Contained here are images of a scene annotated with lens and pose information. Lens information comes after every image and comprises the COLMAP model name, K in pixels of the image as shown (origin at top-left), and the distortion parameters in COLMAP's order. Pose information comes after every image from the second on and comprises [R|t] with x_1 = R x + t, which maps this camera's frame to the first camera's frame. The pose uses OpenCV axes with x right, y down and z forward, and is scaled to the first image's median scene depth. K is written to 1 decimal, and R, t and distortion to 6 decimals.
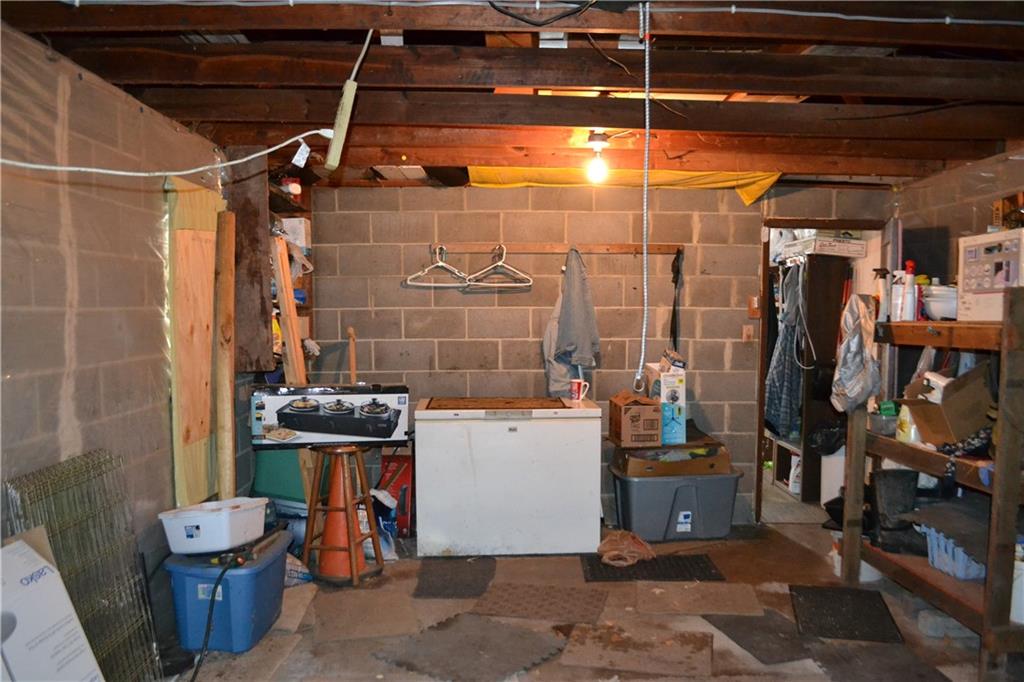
lens RADIAL K [[808.9, 0, 513.1], [0, 808.9, 342.3], [0, 0, 1]] dist [-0.080075, 0.010198]
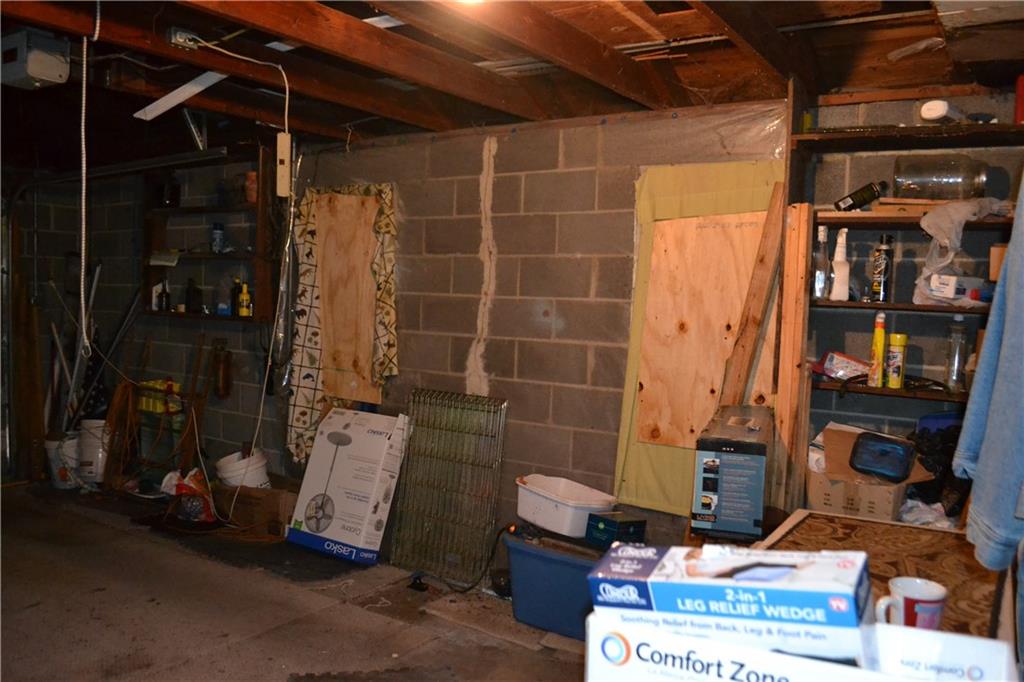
lens RADIAL K [[808.9, 0, 505.6], [0, 808.9, 351.8], [0, 0, 1]] dist [-0.080075, 0.010198]
pose [[-0.587702, 0.043726, -0.807895, 0.651217], [-0.063952, 0.992904, 0.100261, -0.093545], [0.806546, 0.110590, -0.580735, 1.931115]]
